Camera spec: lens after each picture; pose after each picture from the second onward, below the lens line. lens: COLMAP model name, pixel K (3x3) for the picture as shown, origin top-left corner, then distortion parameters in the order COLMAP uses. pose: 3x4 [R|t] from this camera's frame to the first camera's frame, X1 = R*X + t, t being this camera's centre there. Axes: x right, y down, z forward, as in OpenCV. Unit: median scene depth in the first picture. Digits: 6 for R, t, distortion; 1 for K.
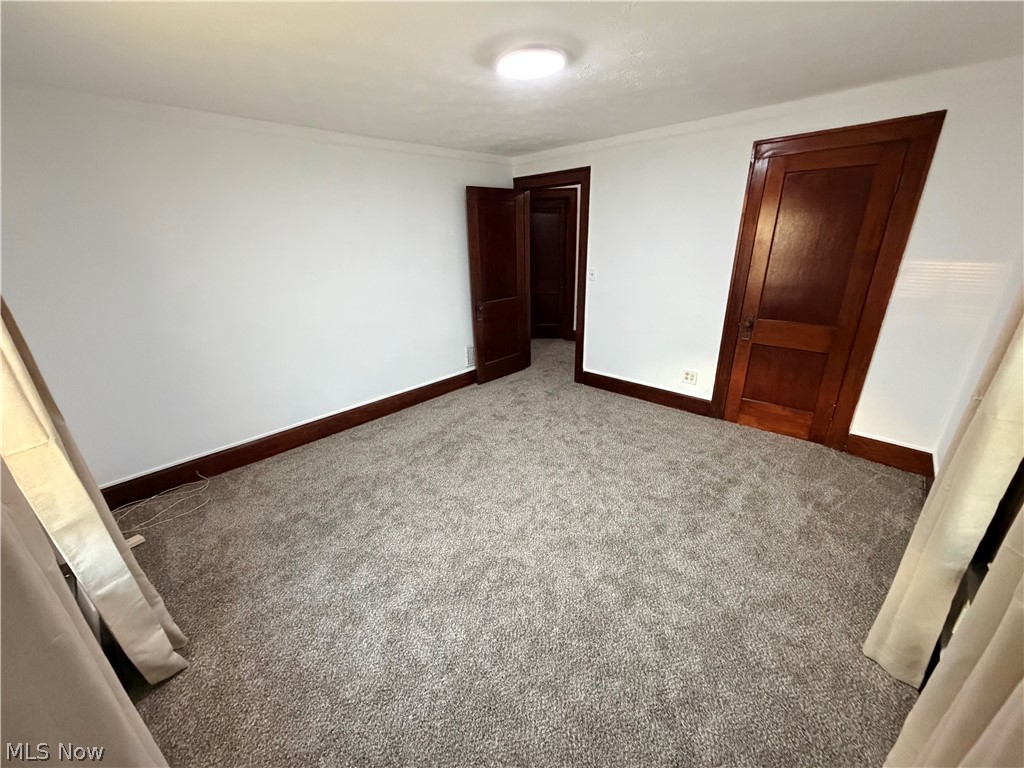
lens RADIAL K [[407.6, 0, 512.0], [0, 407.6, 384.0], [0, 0, 1]] dist [0.000481, -0.000162]
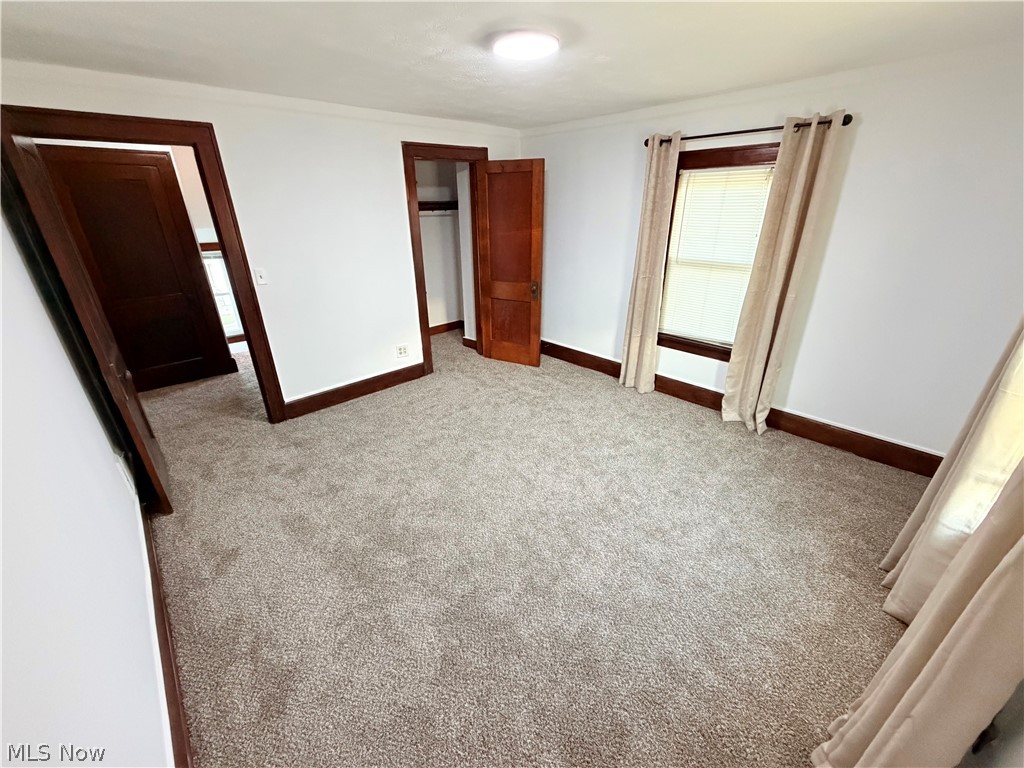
lens RADIAL K [[407.6, 0, 512.0], [0, 407.6, 384.0], [0, 0, 1]] dist [0.000481, -0.000162]
pose [[0.051366, -0.377590, 0.924547, -0.602308], [0.357986, 0.871209, 0.335918, -0.203634], [-0.932313, 0.313720, 0.179923, 0.551922]]
